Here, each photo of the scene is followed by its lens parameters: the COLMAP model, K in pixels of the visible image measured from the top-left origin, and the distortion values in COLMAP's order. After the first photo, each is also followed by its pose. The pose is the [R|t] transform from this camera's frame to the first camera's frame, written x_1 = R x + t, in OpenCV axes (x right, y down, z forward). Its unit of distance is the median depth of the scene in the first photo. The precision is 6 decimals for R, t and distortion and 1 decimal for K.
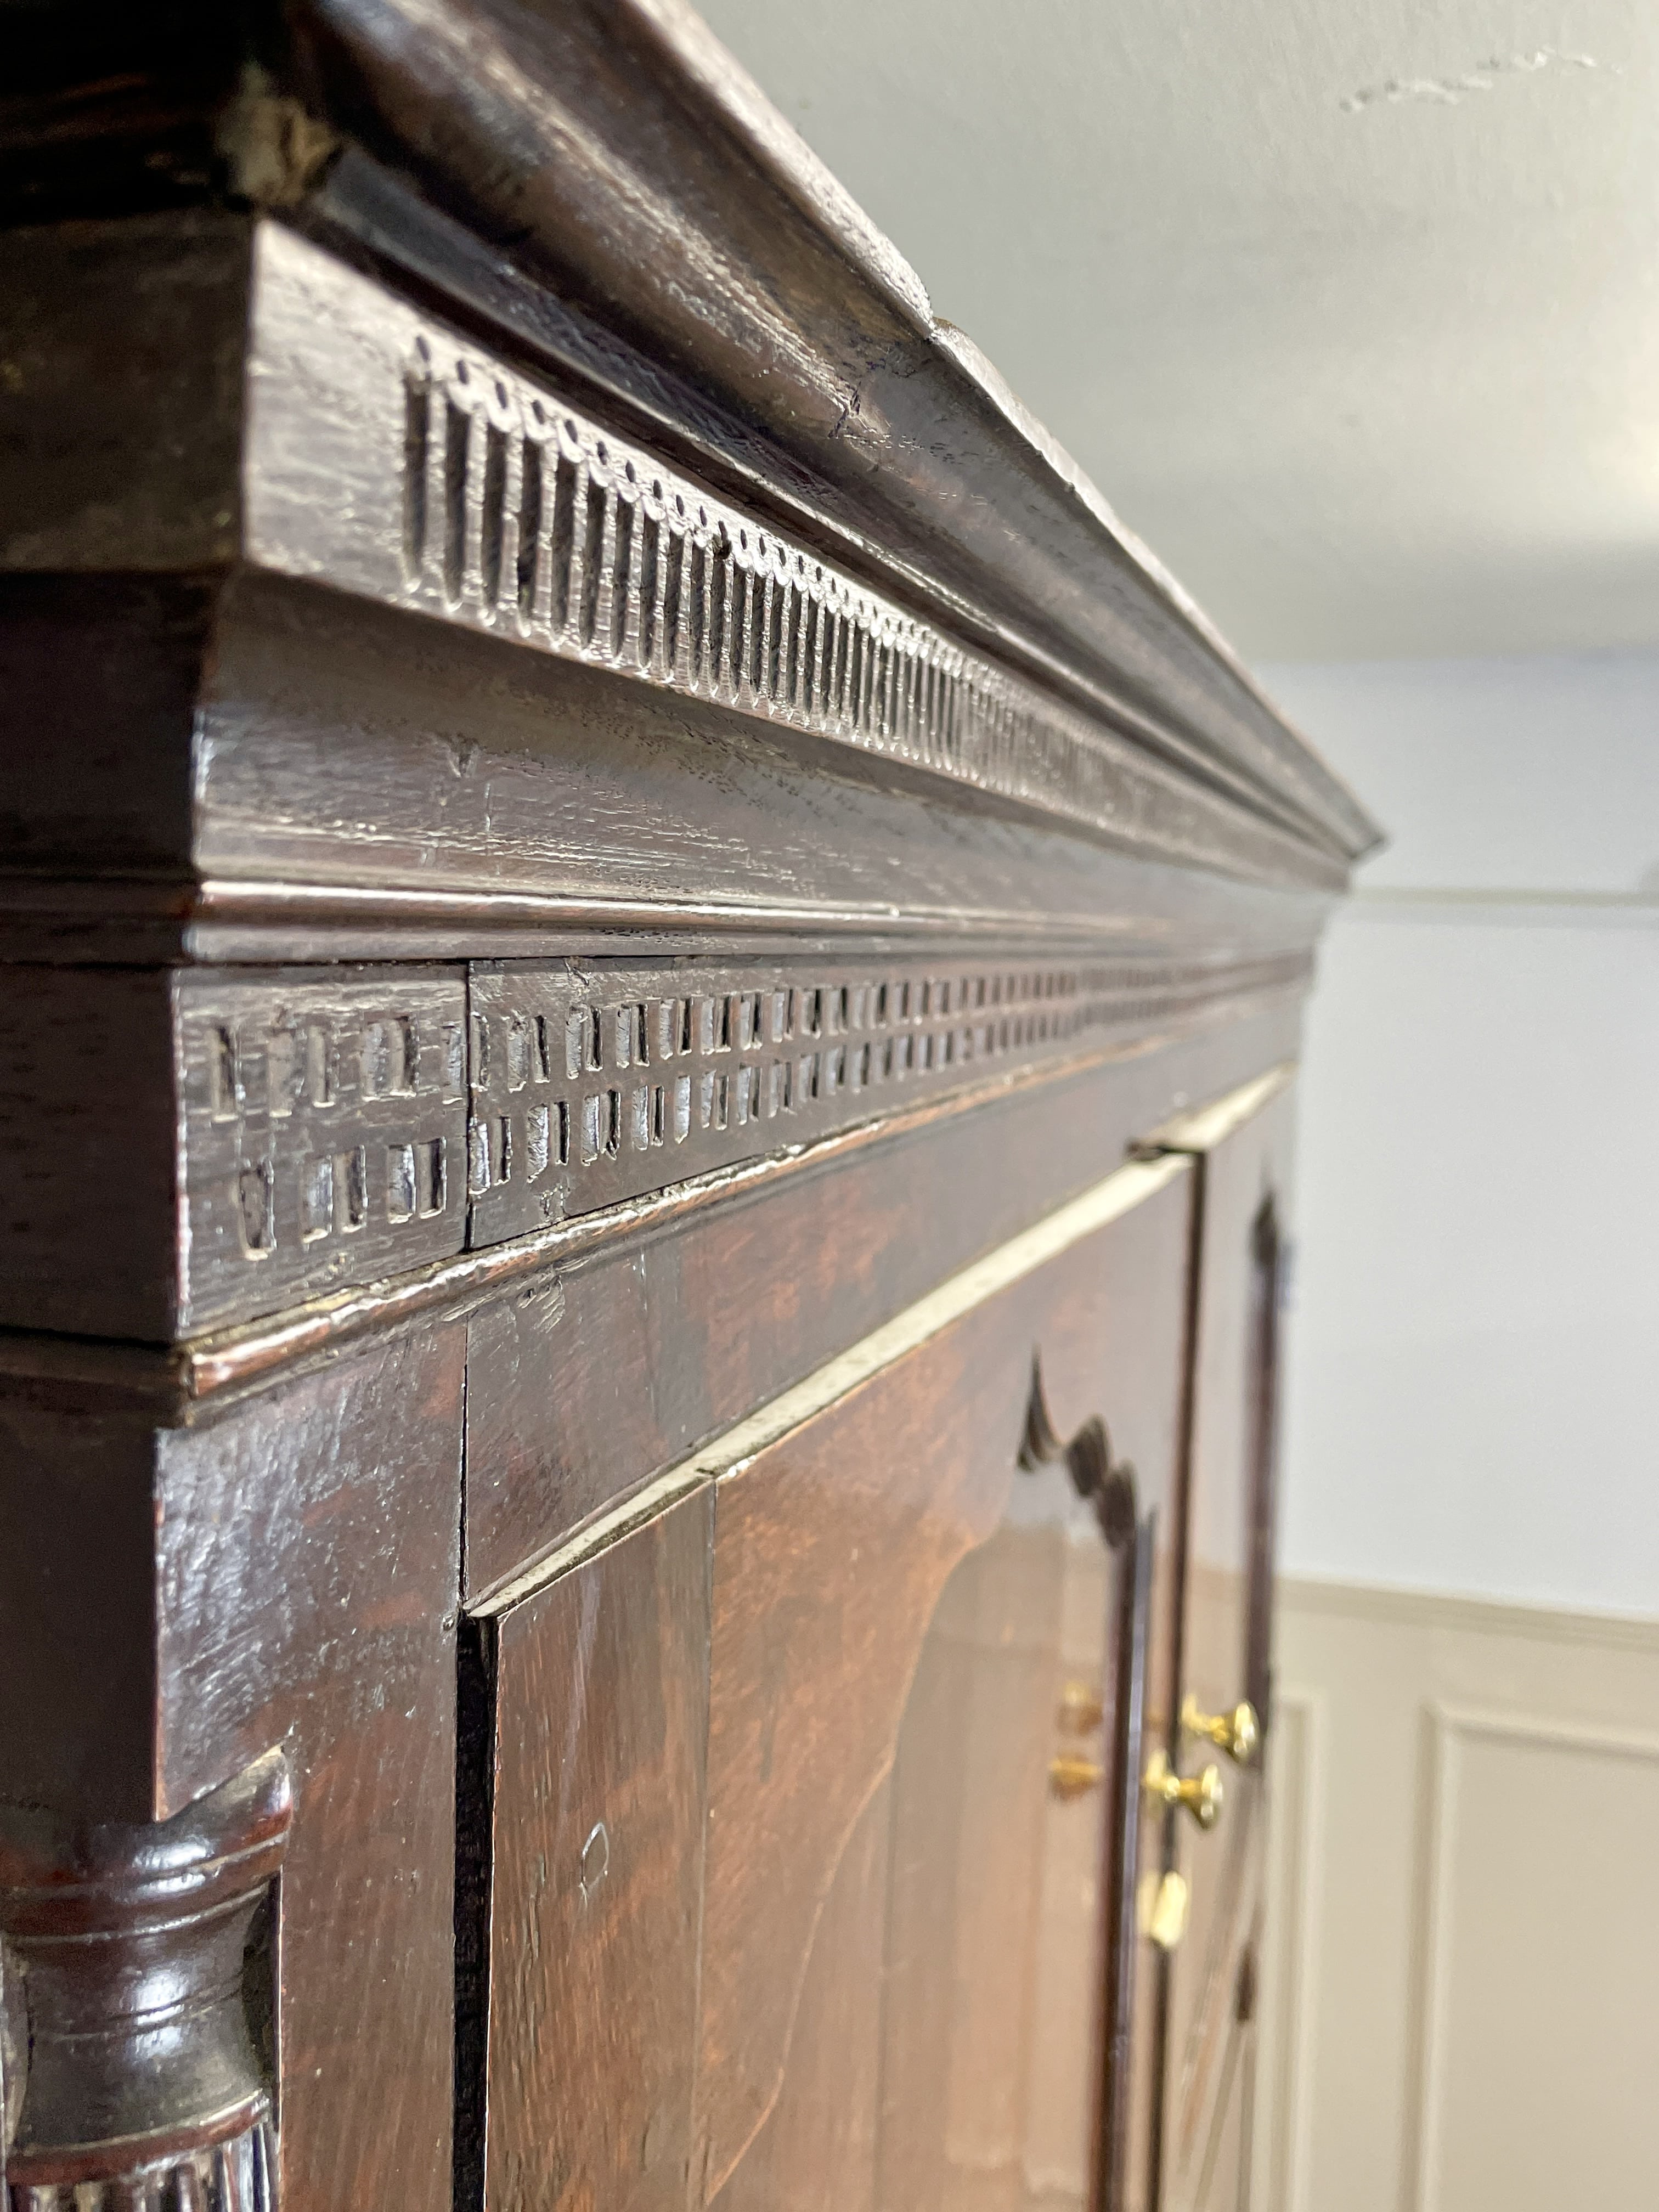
lens RADIAL K [[1912.2, 0, 839.6], [0, 1912.2, 1112.6], [0, 0, 1]] dist [0.097341, -0.152571]
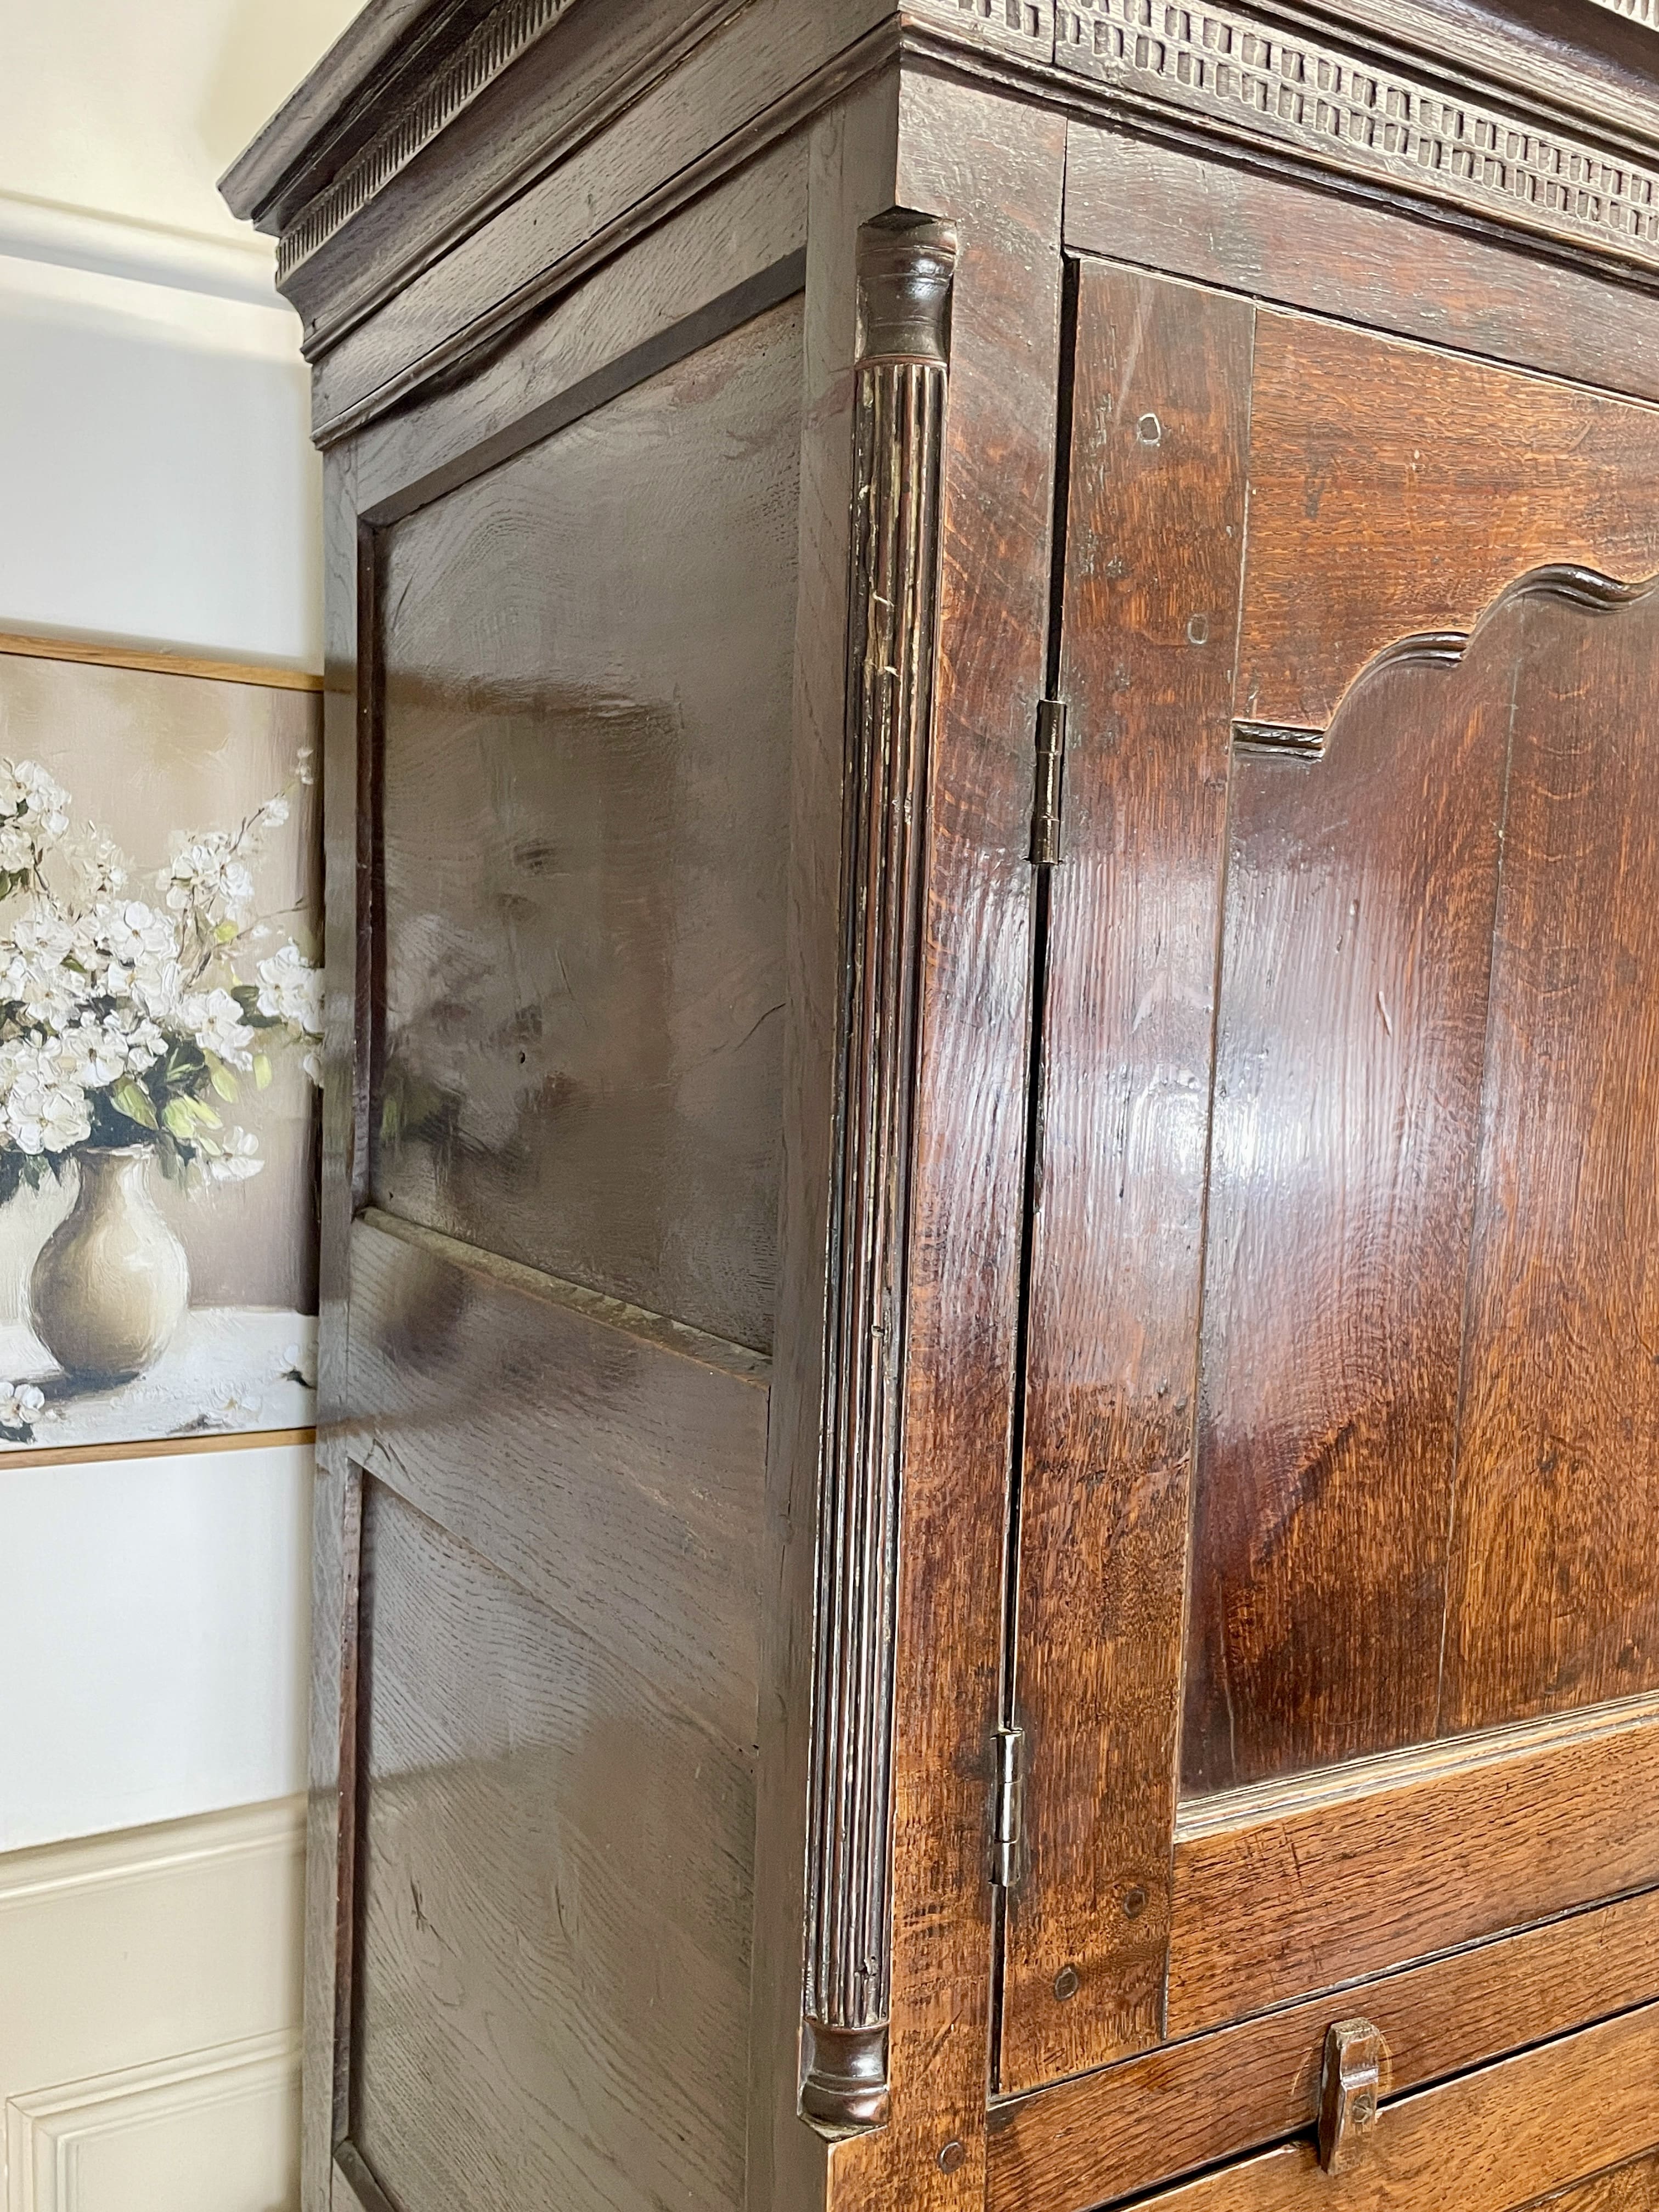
lens RADIAL K [[1892.5, 0, 825.5], [0, 1892.5, 1110.9], [0, 0, 1]] dist [0.091487, -0.119461]
pose [[0.759282, 0.045259, -0.649186, 1.199693], [-0.066673, 0.997739, -0.008421, 1.394968], [0.647337, 0.049678, 0.760583, -0.960146]]
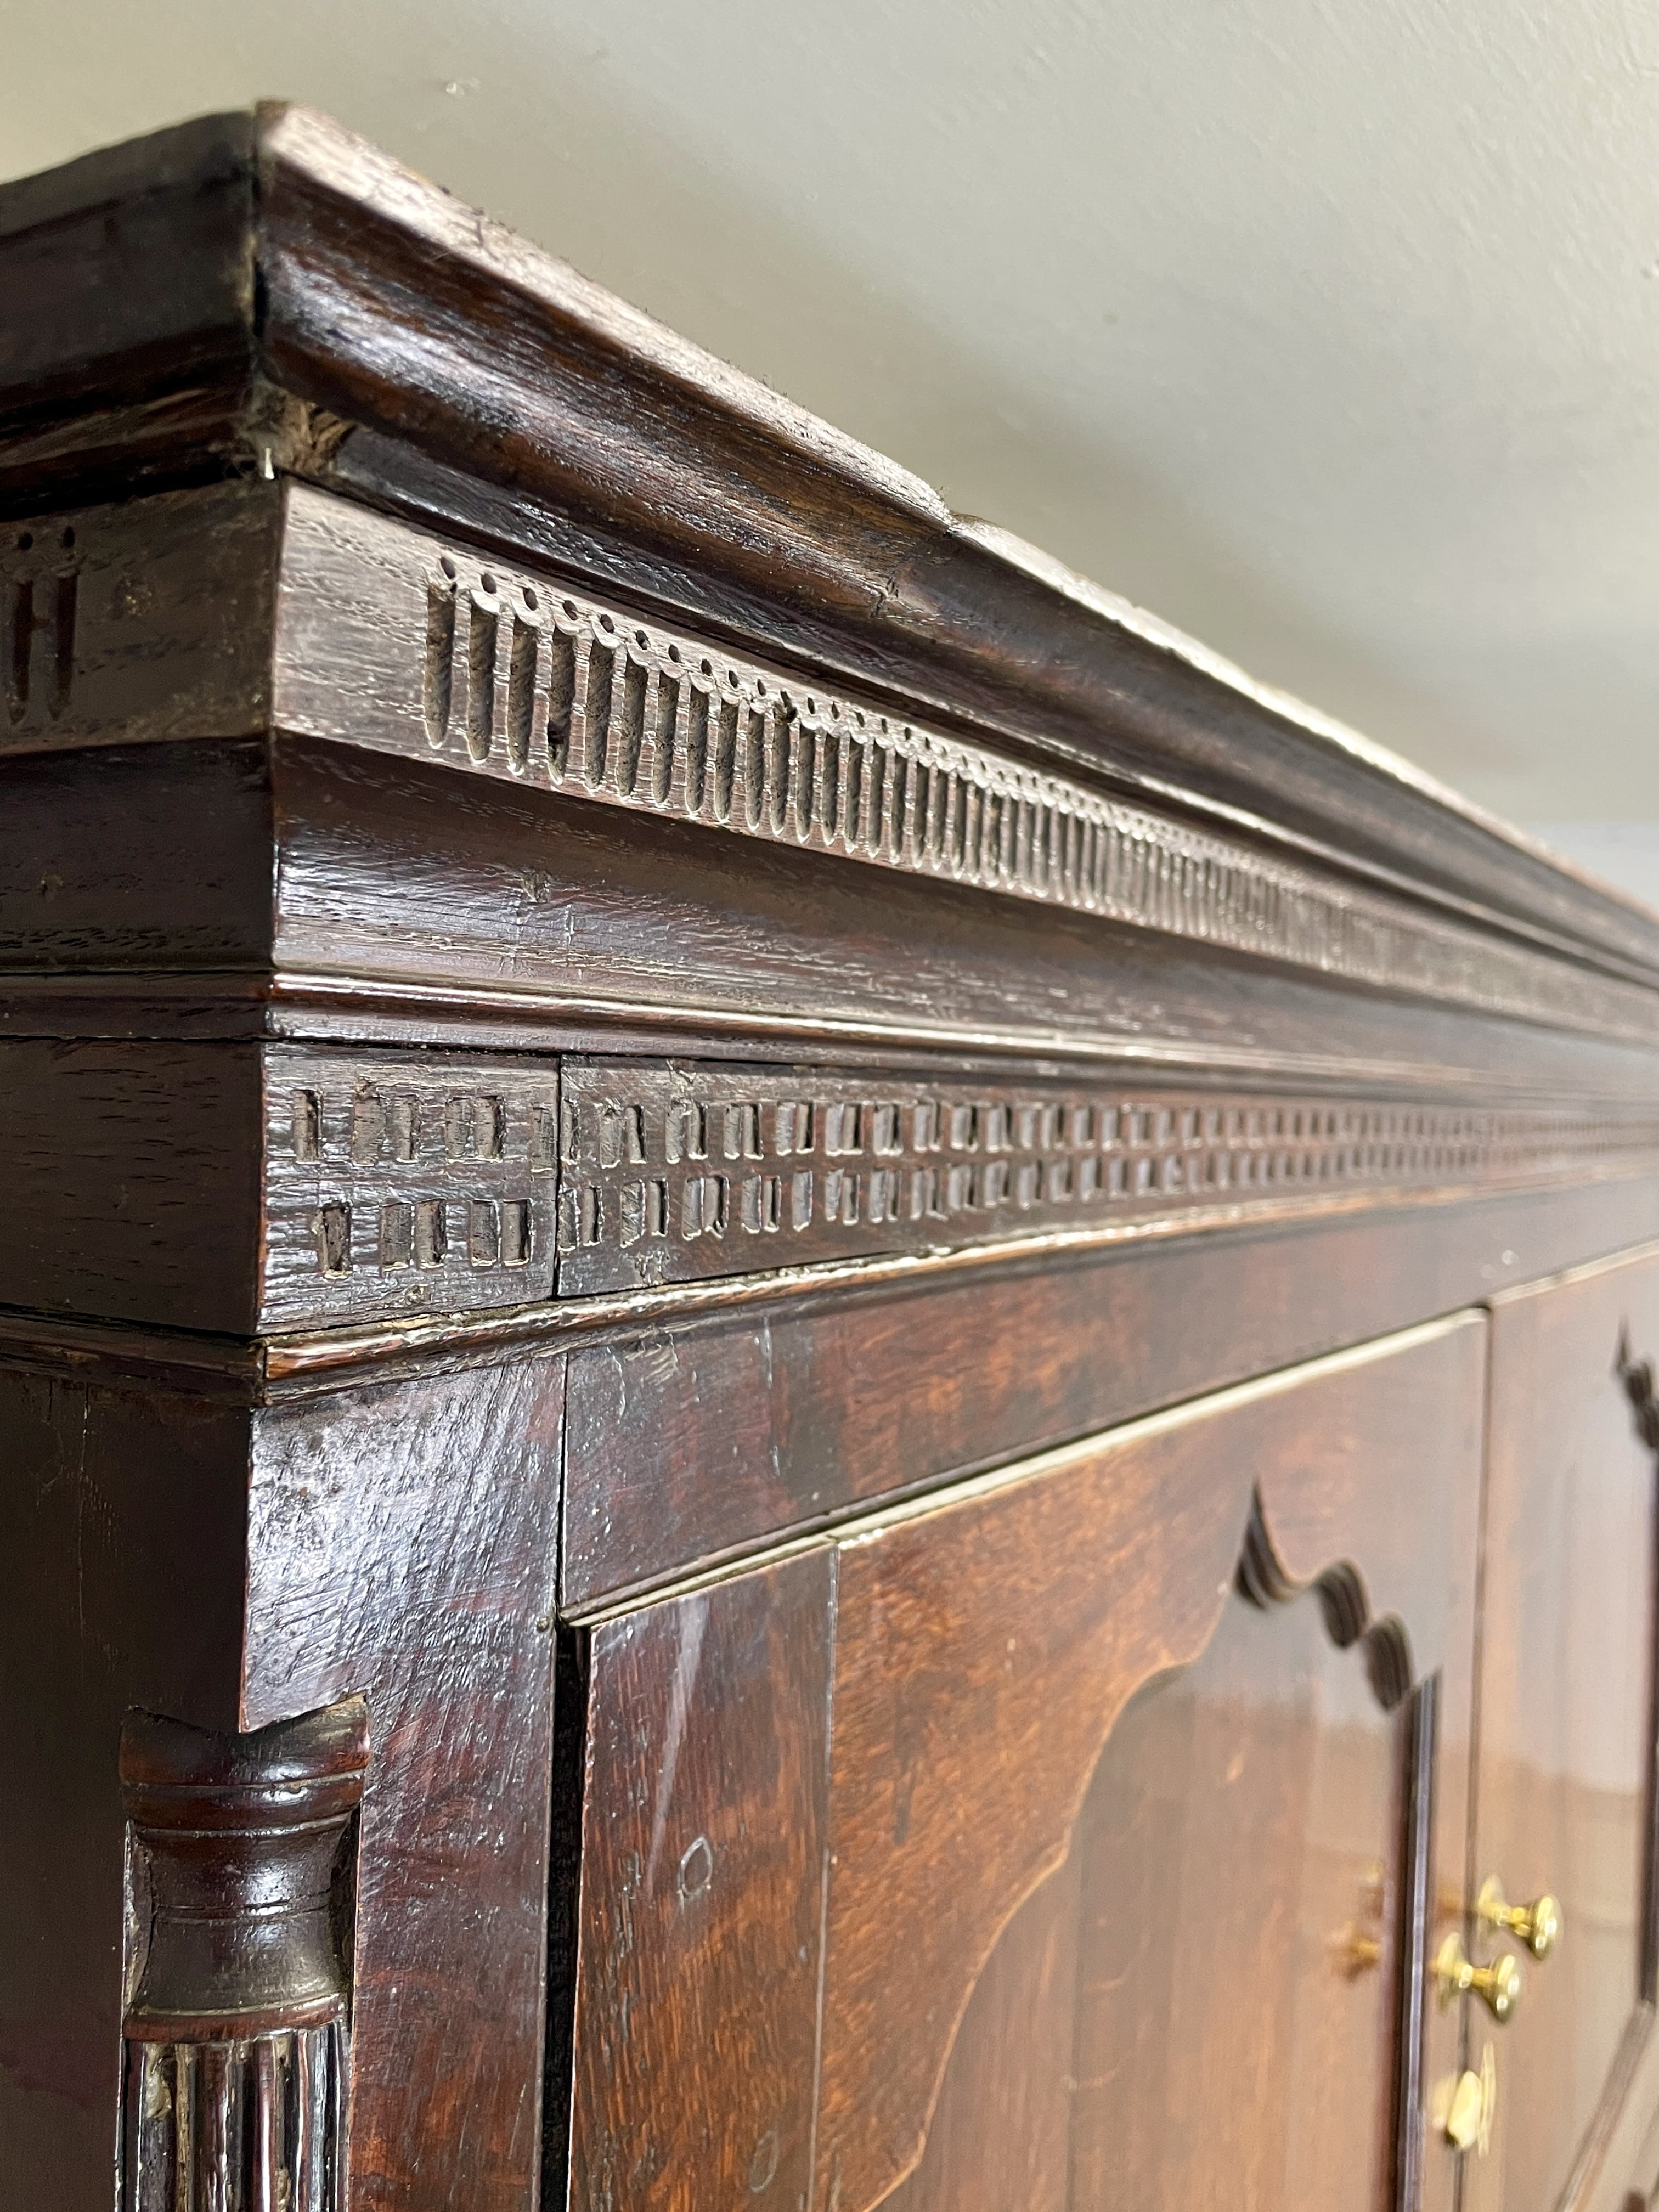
lens RADIAL K [[1904.8, 0, 816.5], [0, 1904.8, 1109.1], [0, 0, 1]] dist [0.103953, -0.165692]
pose [[0.972972, 0.004724, -0.230875, 0.227842], [-0.026119, 0.995626, -0.089702, 0.055234], [0.229442, 0.093308, 0.968840, -0.116150]]
